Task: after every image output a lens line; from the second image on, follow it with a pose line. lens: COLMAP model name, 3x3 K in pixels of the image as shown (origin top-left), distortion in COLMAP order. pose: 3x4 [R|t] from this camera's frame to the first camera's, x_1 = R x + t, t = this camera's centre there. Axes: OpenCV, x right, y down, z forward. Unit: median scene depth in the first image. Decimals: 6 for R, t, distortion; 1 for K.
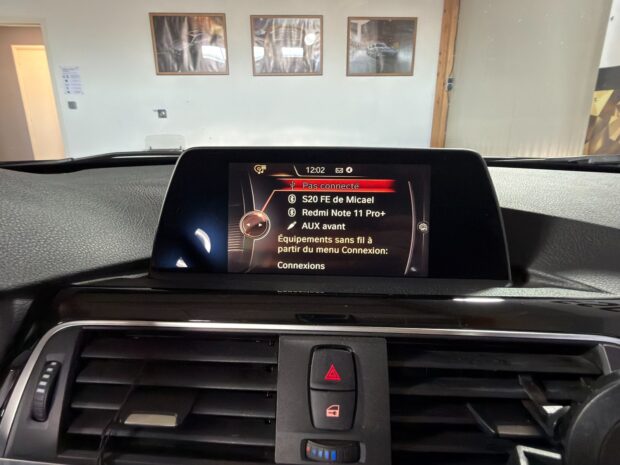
lens RADIAL K [[358.7, 0, 294.8], [0, 358.7, 244.3], [0, 0, 1]] dist [0.002335, -0.002967]
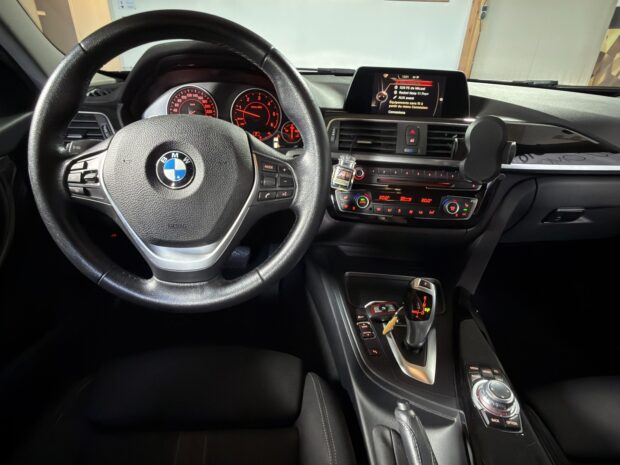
lens RADIAL K [[341.5, 0, 304.7], [0, 341.5, 238.1], [0, 0, 1]] dist [-0.003117, 0.003920]
pose [[0.998540, 0.051258, -0.017066, -0.623014], [-0.047121, 0.980854, 0.188959, 0.567747], [0.026425, -0.187878, 0.981837, -1.896935]]
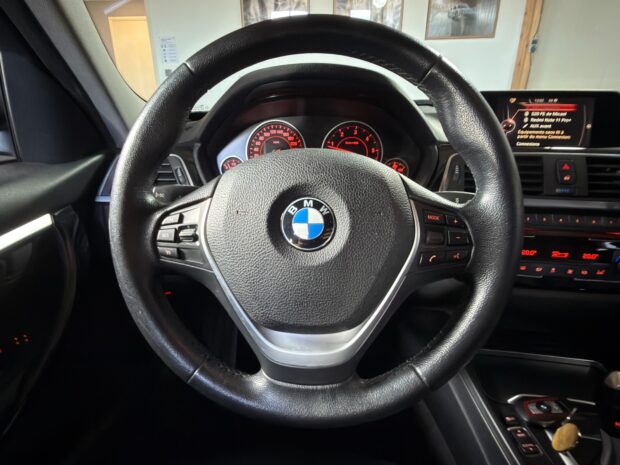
lens RADIAL K [[358.7, 0, 297.8], [0, 358.7, 242.1], [0, 0, 1]] dist [0.002335, -0.002967]
pose [[0.991912, 0.043809, -0.119126, -1.137451], [-0.034597, 0.996327, 0.078328, 0.553967], [0.122120, -0.073573, 0.989785, -1.482735]]
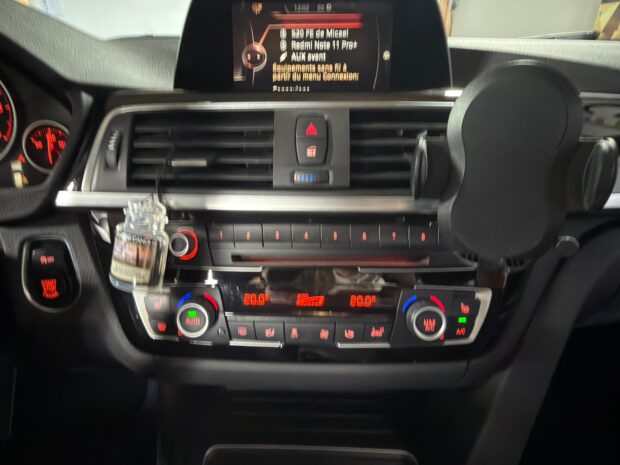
lens RADIAL K [[358.7, 0, 293.5], [0, 358.7, 241.2], [0, 0, 1]] dist [0.002335, -0.002967]
pose [[0.999915, -0.012264, 0.004425, 0.013718], [0.011444, 0.988192, 0.152796, 0.399417], [-0.006247, -0.152732, 0.988248, -0.351972]]
